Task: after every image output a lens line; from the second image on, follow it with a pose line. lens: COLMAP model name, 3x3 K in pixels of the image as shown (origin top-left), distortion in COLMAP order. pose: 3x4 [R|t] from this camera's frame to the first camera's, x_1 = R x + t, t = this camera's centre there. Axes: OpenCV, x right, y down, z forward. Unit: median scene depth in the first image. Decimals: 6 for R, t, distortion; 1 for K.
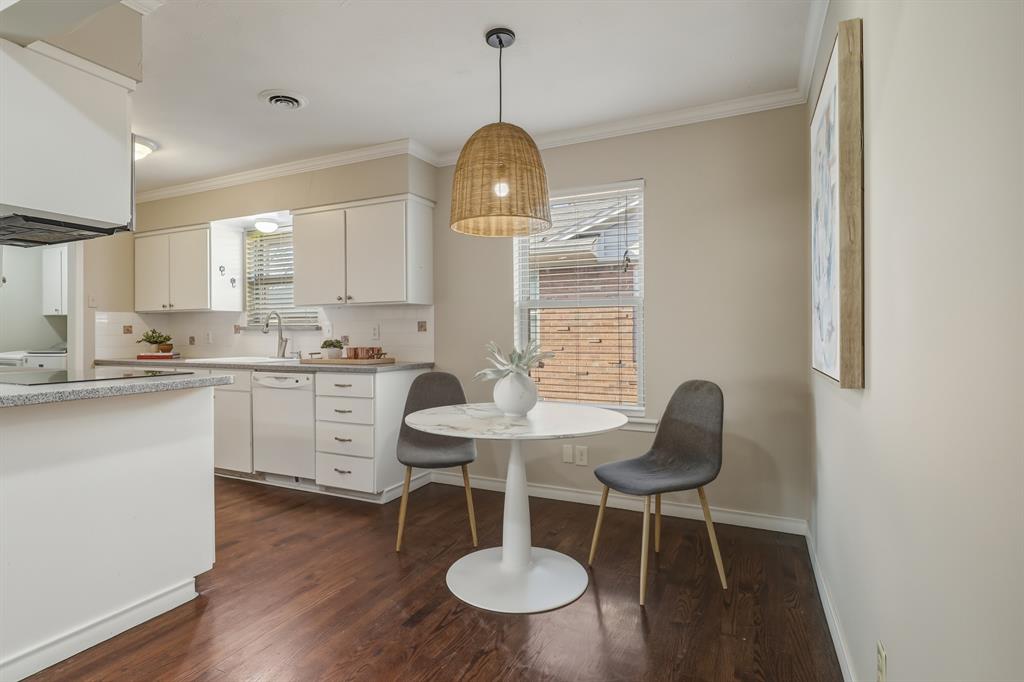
lens RADIAL K [[522.8, 0, 511.7], [0, 522.8, 336.7], [0, 0, 1]] dist [-0.004283, -0.000092]
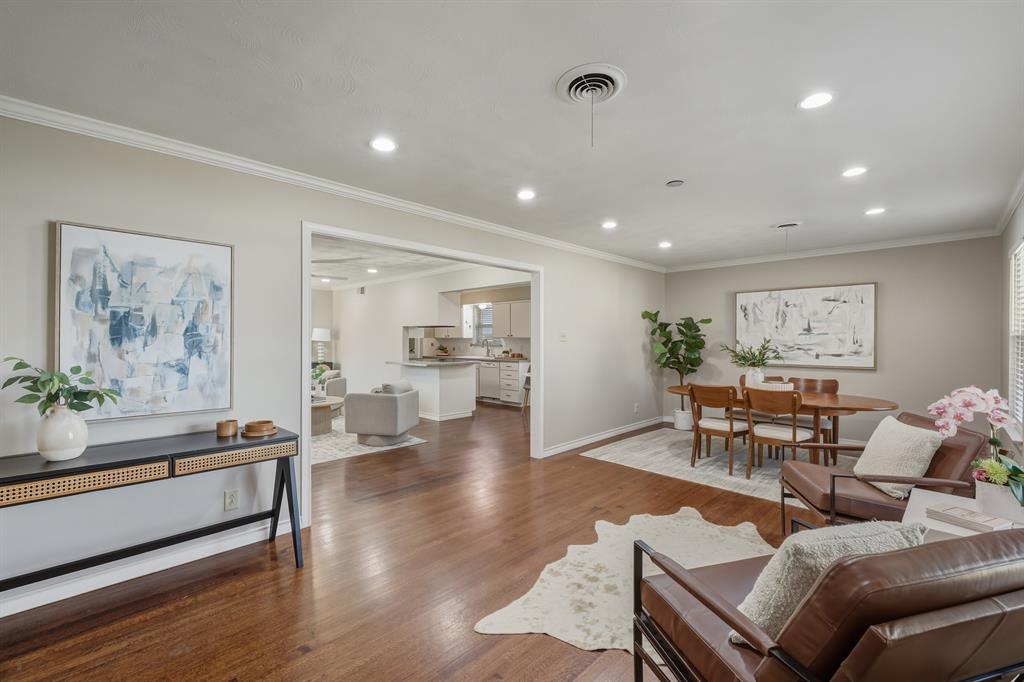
lens RADIAL K [[439.2, 0, 514.0], [0, 439.2, 344.9], [0, 0, 1]] dist [0.000153, 0.000894]
pose [[0.946903, 0.008984, -0.321393, 0.393854], [-0.005280, 0.999909, 0.012394, -0.047095], [0.321475, -0.010039, 0.946865, -1.051464]]
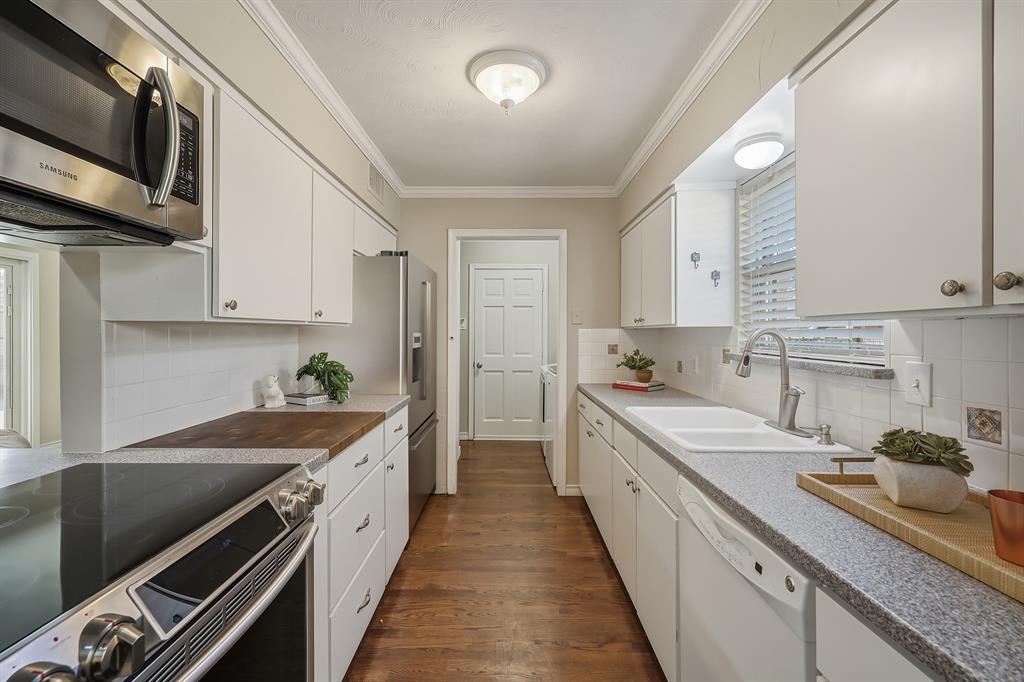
lens RADIAL K [[439.2, 0, 497.4], [0, 439.2, 336.1], [0, 0, 1]] dist [0.000153, 0.000894]
pose [[0.406486, 0.009023, -0.913612, -0.193280], [-0.004808, 0.999959, 0.007737, -0.043954], [0.913644, 0.001248, 0.406513, 0.613881]]
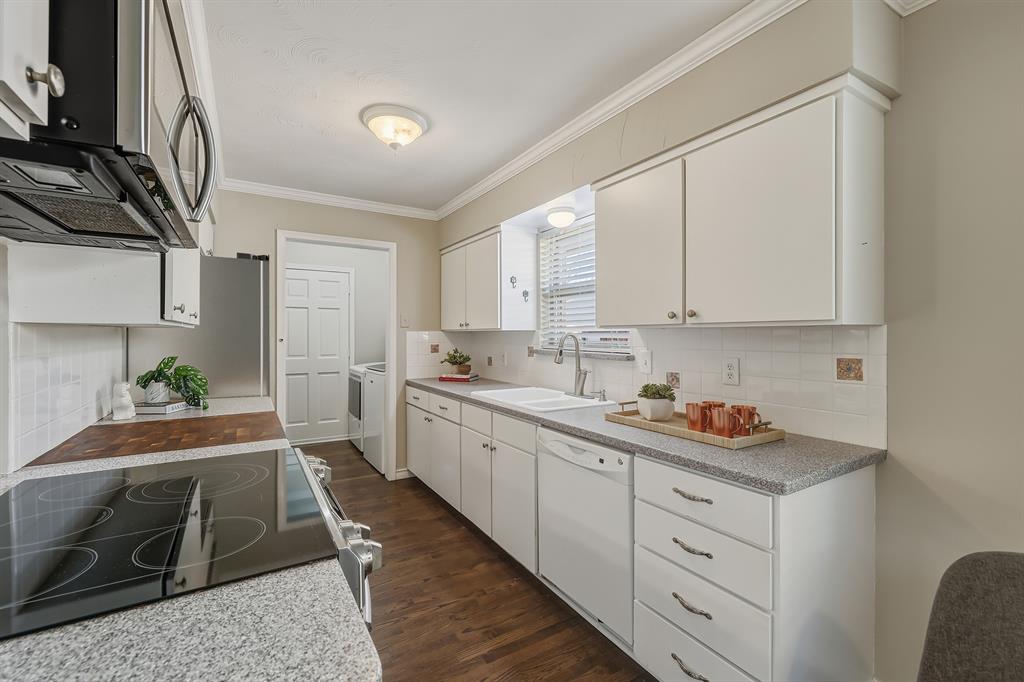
lens RADIAL K [[439.2, 0, 501.5], [0, 439.2, 336.3], [0, 0, 1]] dist [0.000153, 0.000894]
pose [[0.825572, 0.004733, -0.564276, -0.185699], [-0.004162, 0.999989, 0.002297, -0.044344], [0.564281, 0.000452, 0.825583, 0.434569]]
